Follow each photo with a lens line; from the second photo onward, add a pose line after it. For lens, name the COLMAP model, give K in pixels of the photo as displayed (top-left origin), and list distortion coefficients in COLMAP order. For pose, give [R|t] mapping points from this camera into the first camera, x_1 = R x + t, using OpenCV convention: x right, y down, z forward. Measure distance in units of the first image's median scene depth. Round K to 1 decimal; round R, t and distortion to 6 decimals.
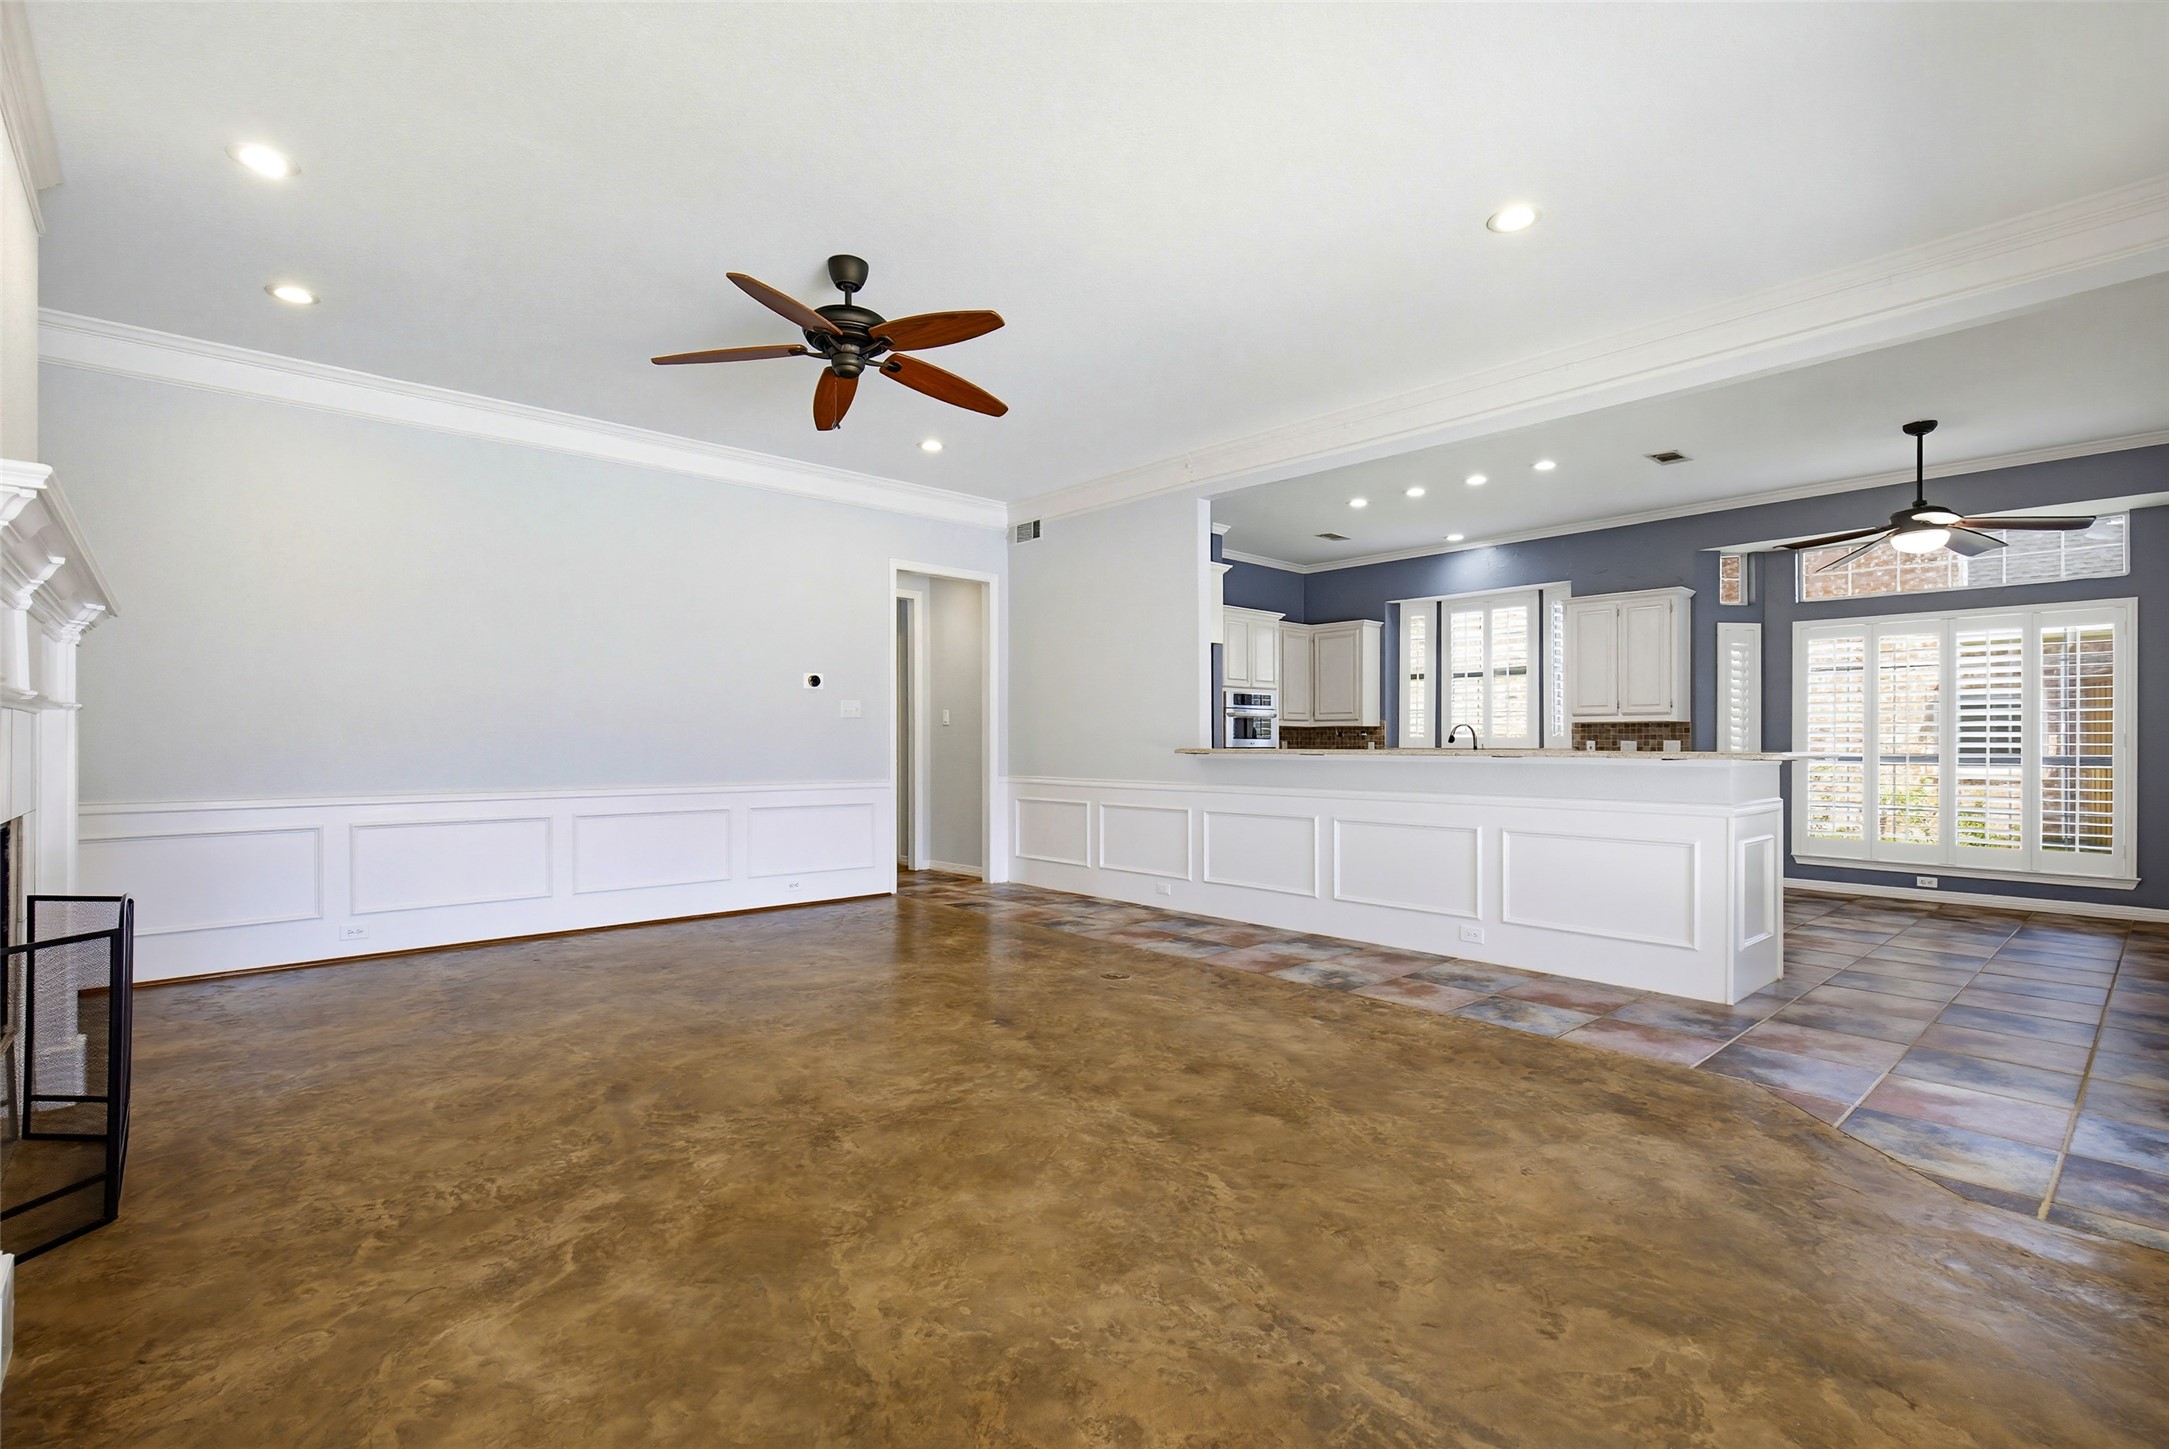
lens RADIAL K [[989.5, 0, 1085.4], [0, 989.5, 743.6], [0, 0, 1]] dist [0.005082, 0.000118]
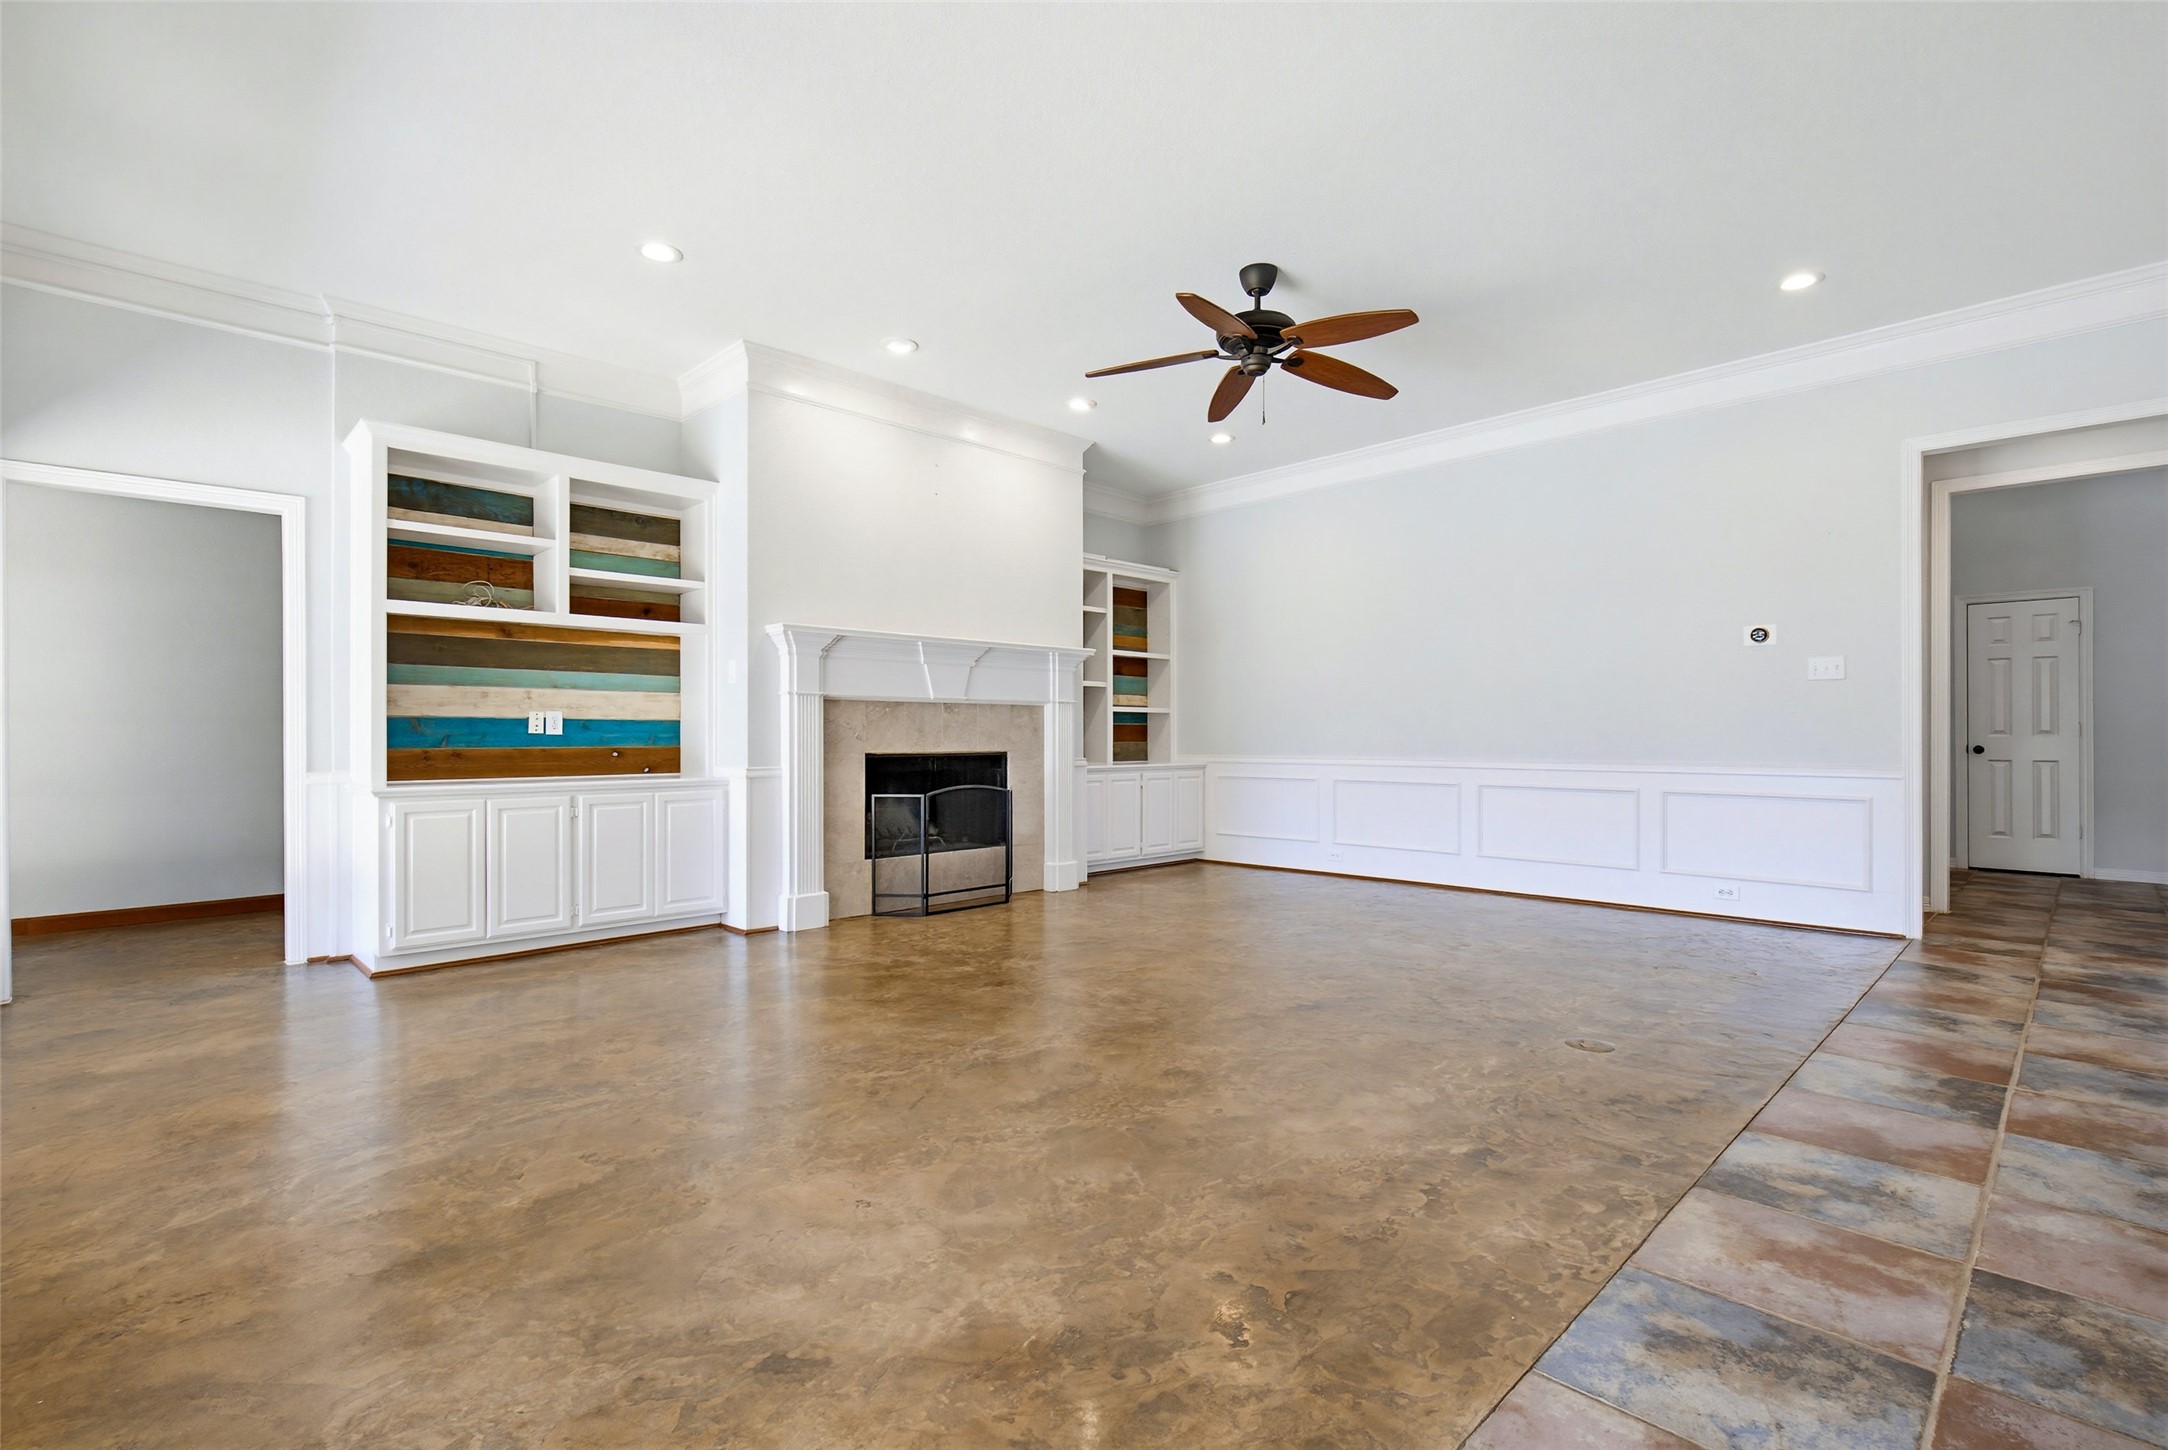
lens RADIAL K [[987.7, 0, 1087.6], [0, 987.7, 735.2], [0, 0, 1]] dist [0.002907, 0.000504]
pose [[0.042665, -0.003763, -0.999082, 0.565817], [0.001609, 0.999992, -0.003698, 0.019356], [0.999088, -0.001450, 0.042671, 0.509299]]
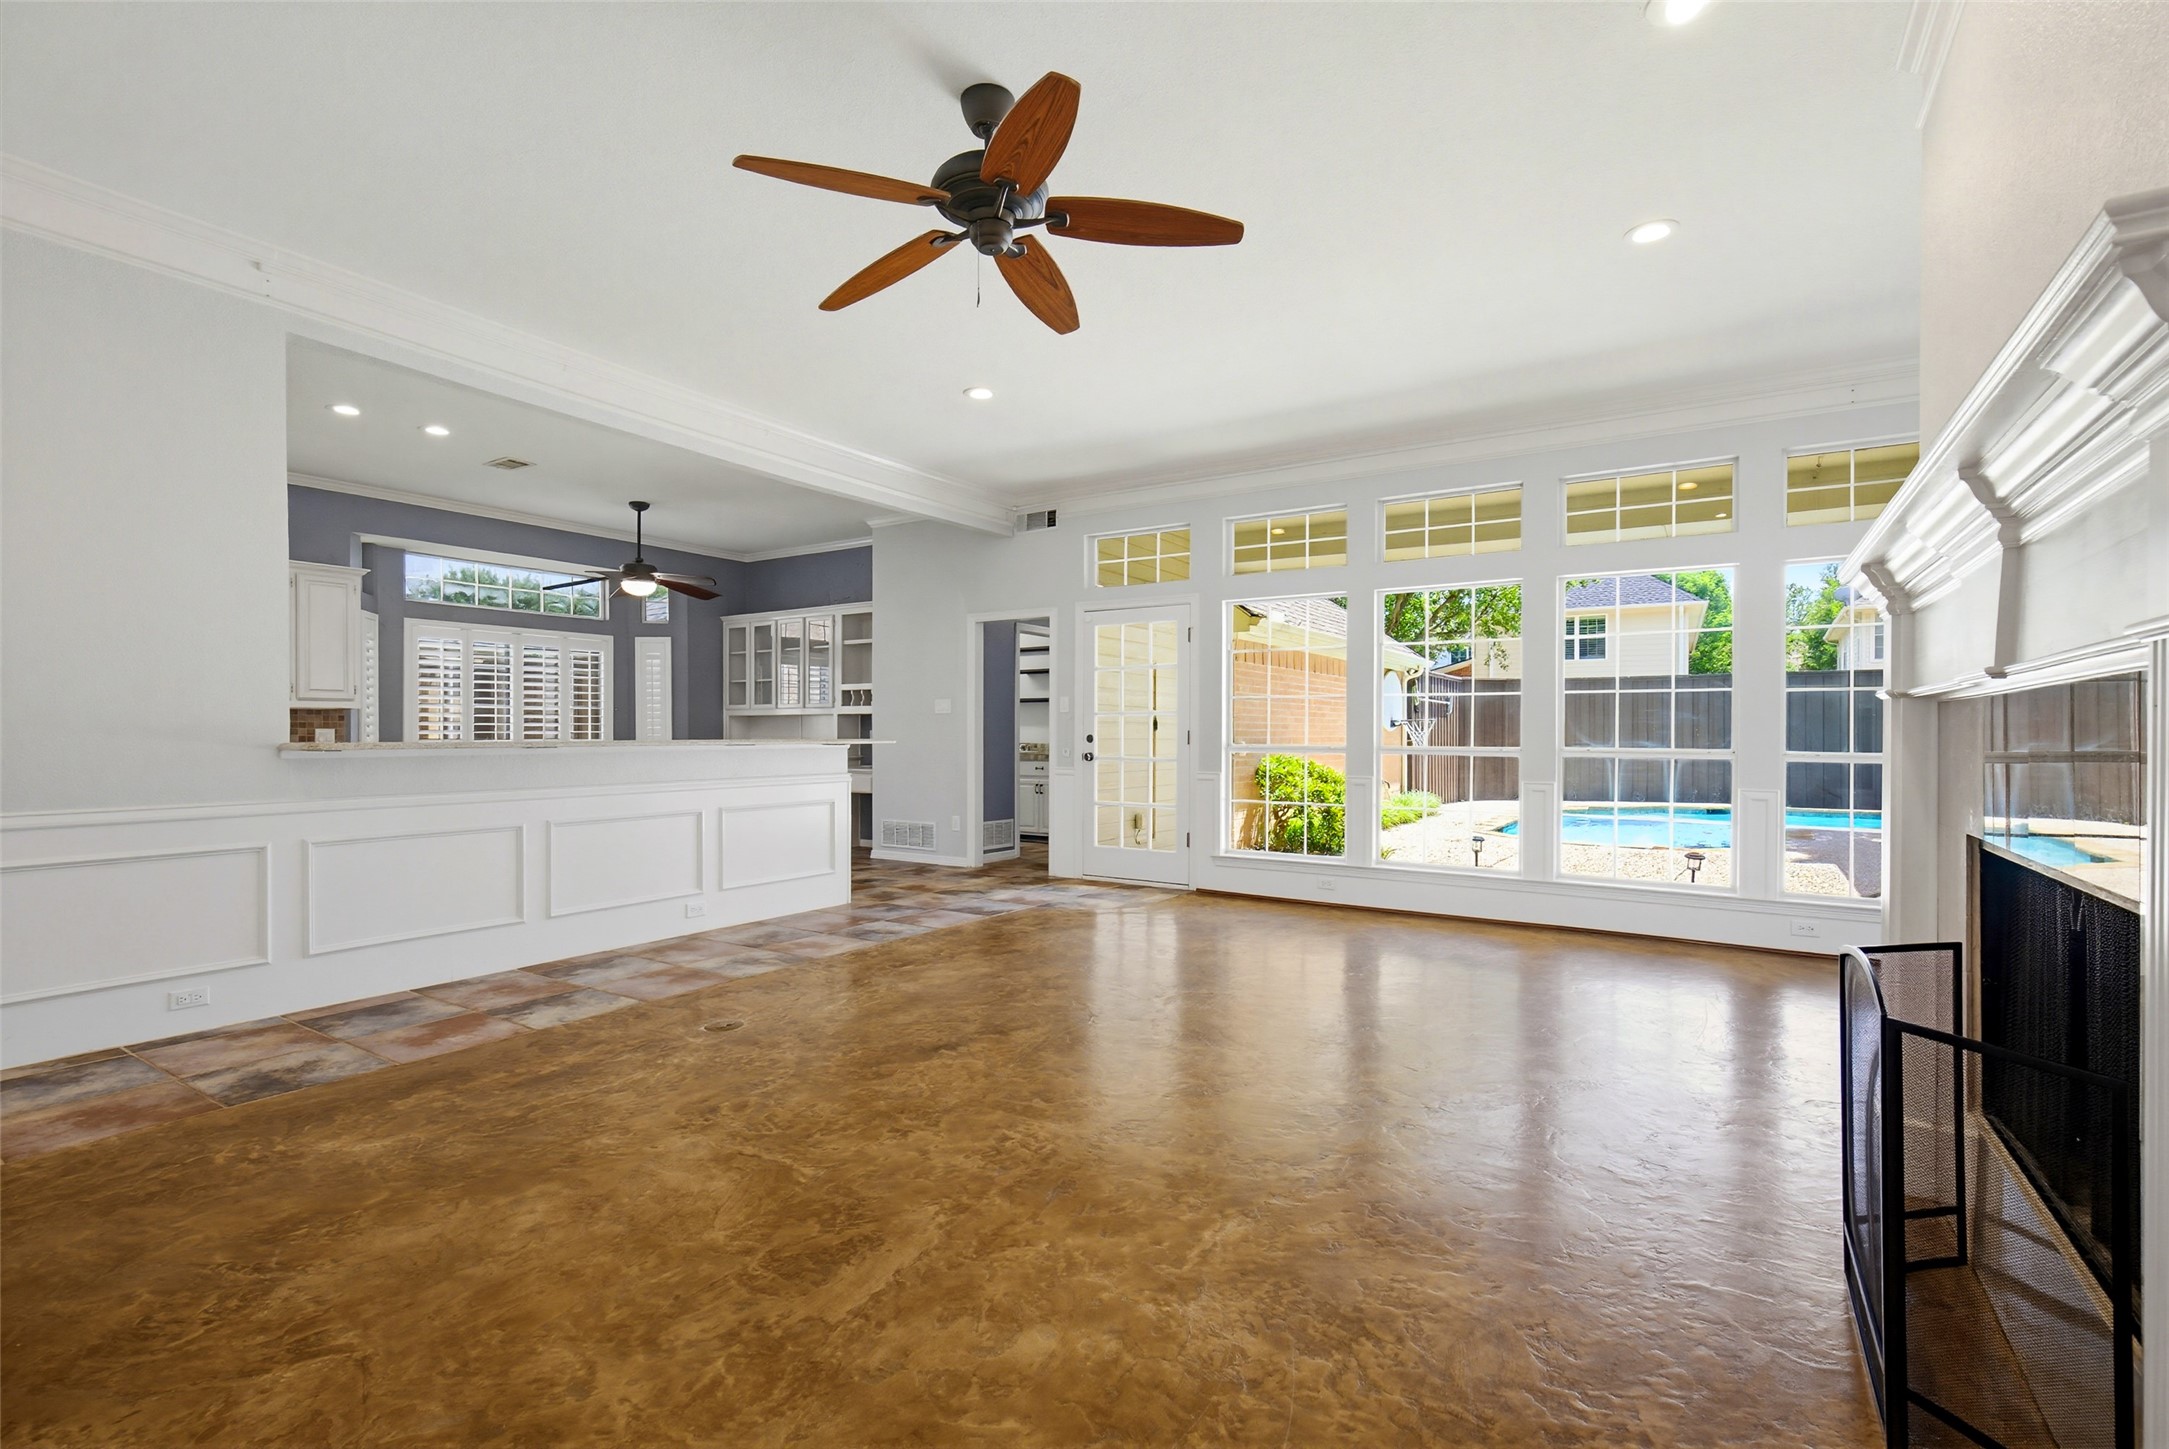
lens RADIAL K [[988.2, 0, 1088.1], [0, 988.2, 734.7], [0, 0, 1]] dist [0.002907, 0.000504]
pose [[-0.259678, -0.007588, 0.965666, -0.664658], [-0.000173, 0.999969, 0.007811, -0.006846], [-0.965695, 0.001861, -0.259671, 0.748910]]
